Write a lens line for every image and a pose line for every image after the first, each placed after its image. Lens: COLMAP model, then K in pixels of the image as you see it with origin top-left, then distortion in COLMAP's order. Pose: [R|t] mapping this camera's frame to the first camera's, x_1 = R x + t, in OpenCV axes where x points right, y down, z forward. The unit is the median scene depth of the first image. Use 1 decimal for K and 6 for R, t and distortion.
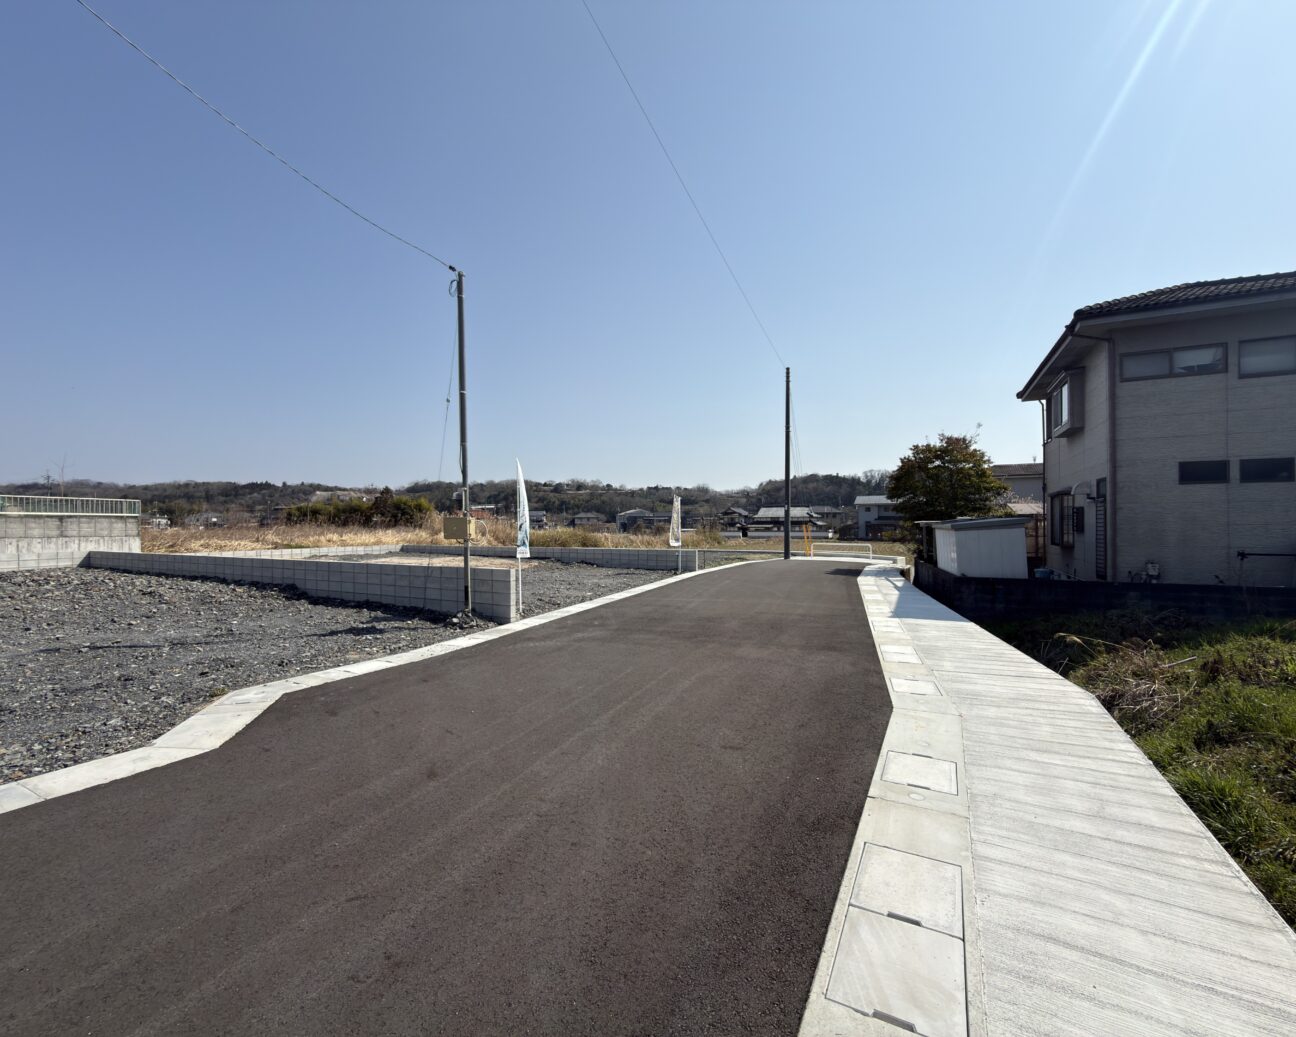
lens RADIAL K [[541.1, 0, 628.1], [0, 541.1, 530.3], [0, 0, 1]] dist [0.002191, -0.000275]
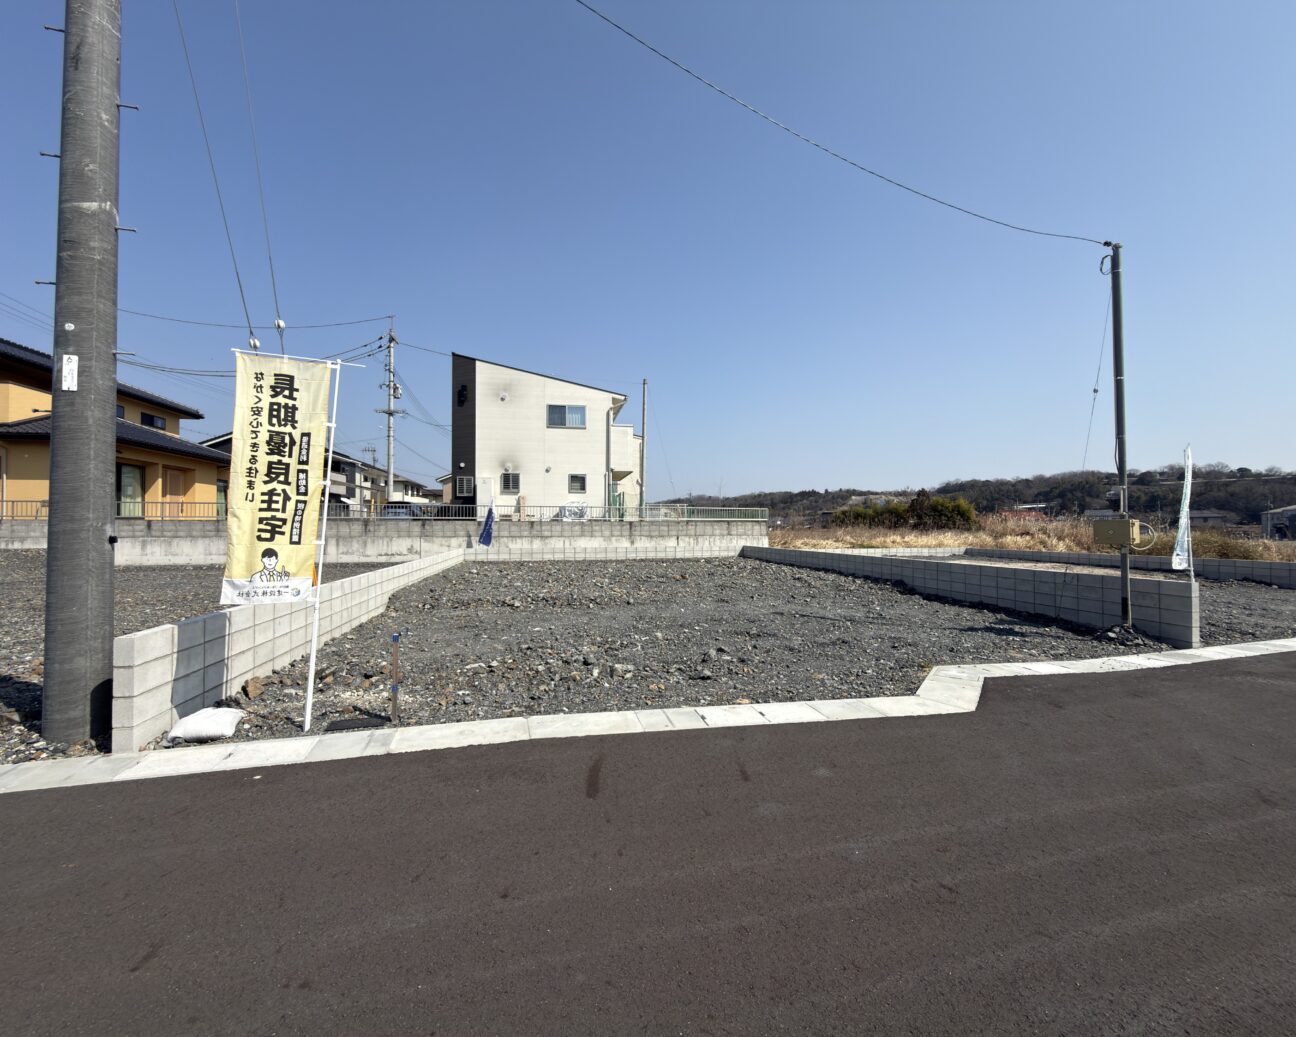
lens RADIAL K [[541.1, 0, 654.2], [0, 541.1, 525.6], [0, 0, 1]] dist [0.002191, -0.000275]
pose [[0.656629, -0.000001, -0.754213, -0.080769], [-0.009334, 0.999923, -0.008128, 0.000139], [0.754156, 0.012377, 0.656579, -0.091226]]
